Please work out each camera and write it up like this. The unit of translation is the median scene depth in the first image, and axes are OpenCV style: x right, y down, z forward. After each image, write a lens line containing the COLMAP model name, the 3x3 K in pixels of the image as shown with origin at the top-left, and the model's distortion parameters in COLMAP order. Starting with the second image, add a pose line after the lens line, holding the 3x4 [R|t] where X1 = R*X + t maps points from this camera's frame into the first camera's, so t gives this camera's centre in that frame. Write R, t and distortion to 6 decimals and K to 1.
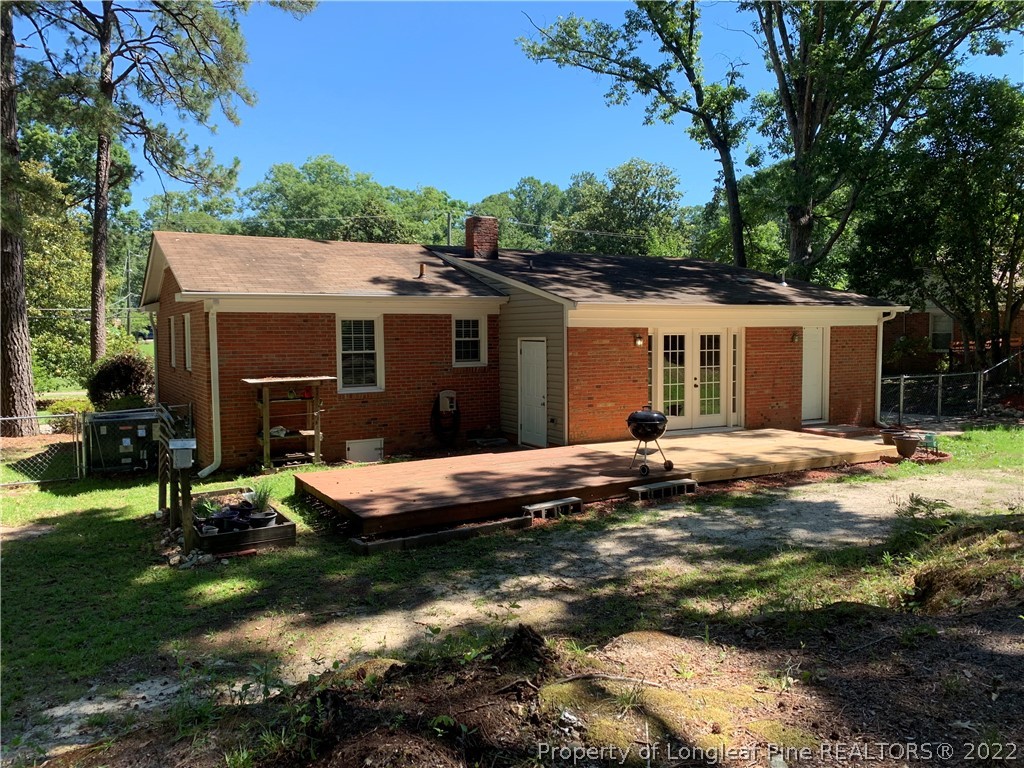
lens RADIAL K [[778.7, 0, 507.0], [0, 778.7, 371.9], [0, 0, 1]] dist [0.045684, -0.040648]
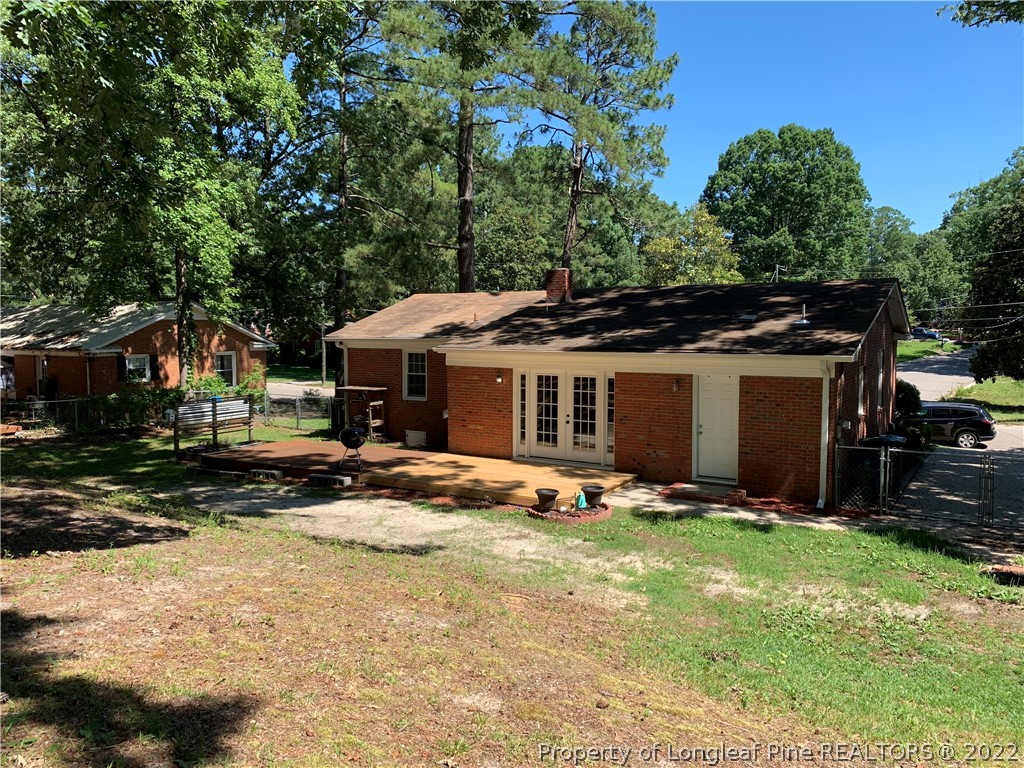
lens RADIAL K [[778.7, 0, 507.0], [0, 778.7, 371.9], [0, 0, 1]] dist [0.045684, -0.040648]
pose [[0.494358, 0.056094, -0.867447, 1.148401], [-0.054931, 0.997937, 0.033228, -0.085038], [0.867521, 0.031223, 0.496420, 0.372781]]
